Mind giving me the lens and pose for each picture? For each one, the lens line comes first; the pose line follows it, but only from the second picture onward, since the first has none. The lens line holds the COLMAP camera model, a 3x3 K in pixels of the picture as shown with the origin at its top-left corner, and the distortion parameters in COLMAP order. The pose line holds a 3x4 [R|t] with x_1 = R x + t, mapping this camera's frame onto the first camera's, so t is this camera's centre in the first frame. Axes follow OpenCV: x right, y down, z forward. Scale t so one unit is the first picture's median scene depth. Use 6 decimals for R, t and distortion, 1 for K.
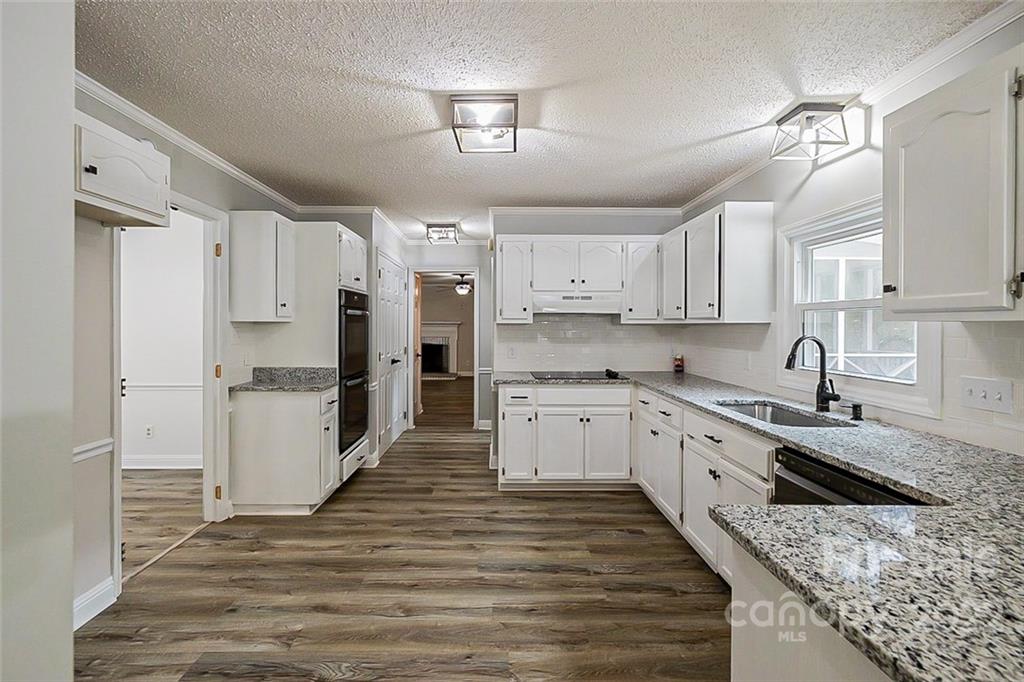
lens RADIAL K [[446.8, 0, 492.8], [0, 446.8, 323.2], [0, 0, 1]] dist [0.000586, 0.000793]
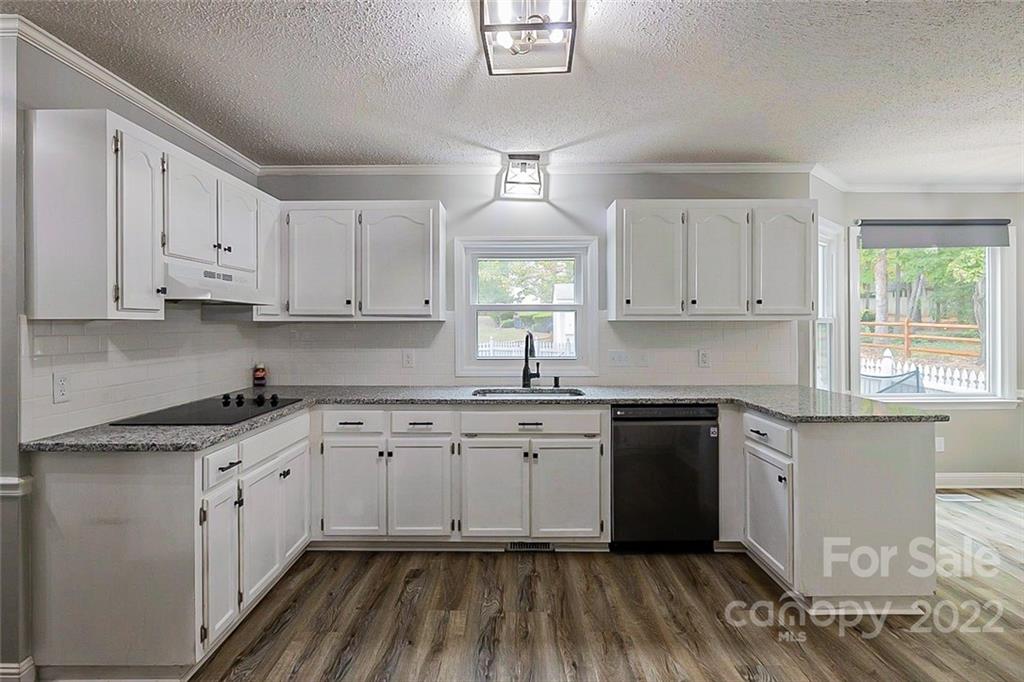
lens RADIAL K [[535.8, 0, 513.0], [0, 535.8, 322.7], [0, 0, 1]] dist [0.002884, 0.000629]
pose [[-0.015359, 0.000198, 0.999882, -0.739297], [-0.002454, 0.999997, -0.000235, 0.003594], [-0.999879, -0.002458, -0.015359, 0.918720]]
